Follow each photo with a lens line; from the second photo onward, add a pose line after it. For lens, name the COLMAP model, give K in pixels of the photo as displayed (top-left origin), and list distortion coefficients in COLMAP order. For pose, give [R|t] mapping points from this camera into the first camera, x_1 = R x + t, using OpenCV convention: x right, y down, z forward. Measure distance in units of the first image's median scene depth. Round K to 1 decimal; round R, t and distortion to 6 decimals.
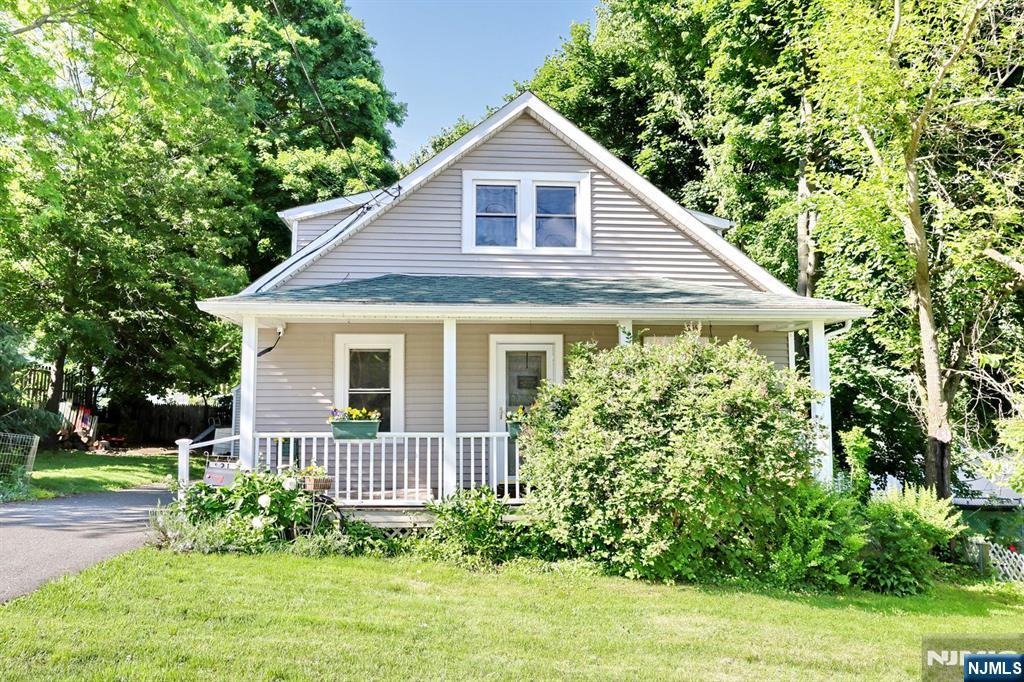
lens RADIAL K [[809.2, 0, 507.1], [0, 809.2, 345.6], [0, 0, 1]] dist [-0.015590, -0.009078]
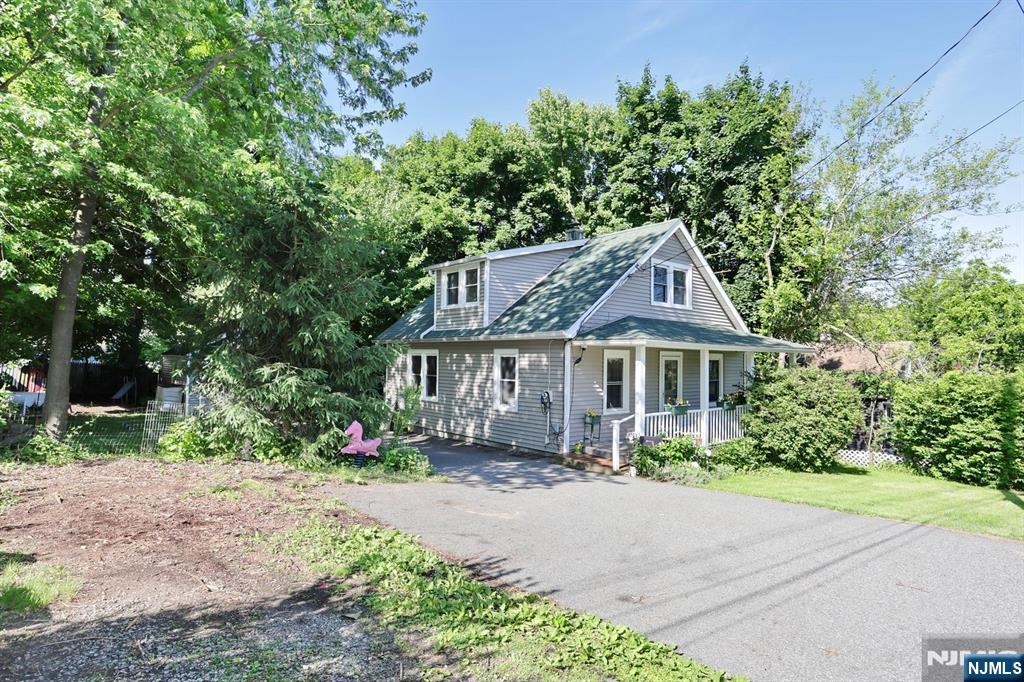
lens RADIAL K [[583.3, 0, 518.2], [0, 583.3, 341.5], [0, 0, 1]] dist [-0.029542, -0.000200]
pose [[0.801540, 0.032254, 0.597071, -1.040928], [-0.064836, 0.997345, 0.033162, -0.057179], [-0.594416, -0.065292, 0.801503, 0.141106]]
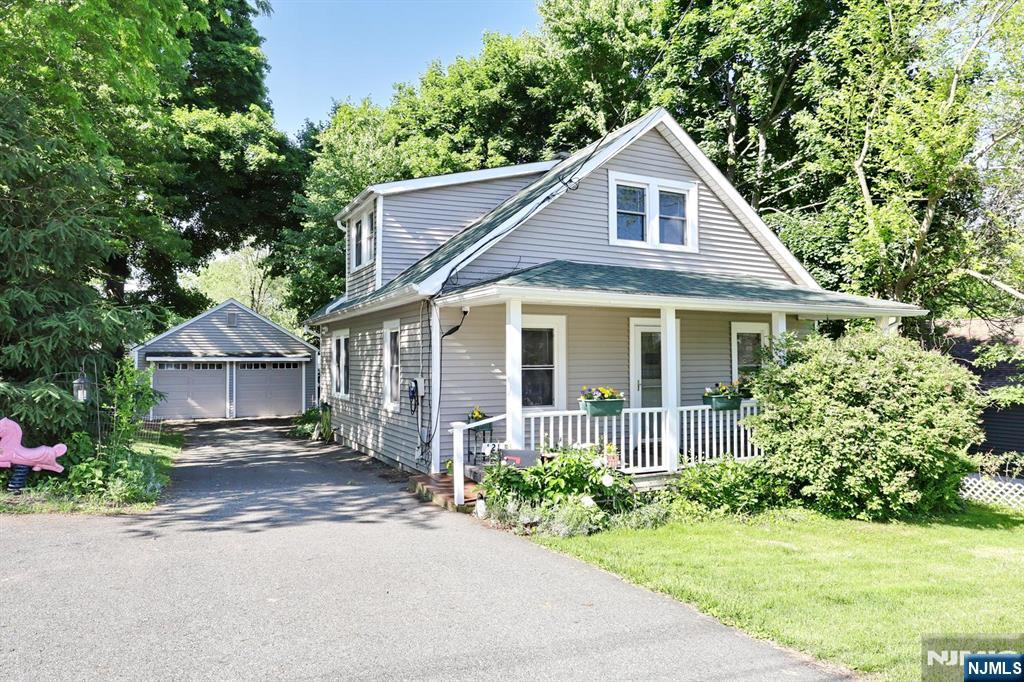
lens RADIAL K [[690.2, 0, 511.1], [0, 690.2, 339.3], [0, 0, 1]] dist [-0.017614, 0.004907]
pose [[0.924150, 0.012178, 0.381836, -0.542301], [-0.030498, 0.998654, 0.041964, -0.018763], [-0.380811, -0.050426, 0.923277, 0.156137]]
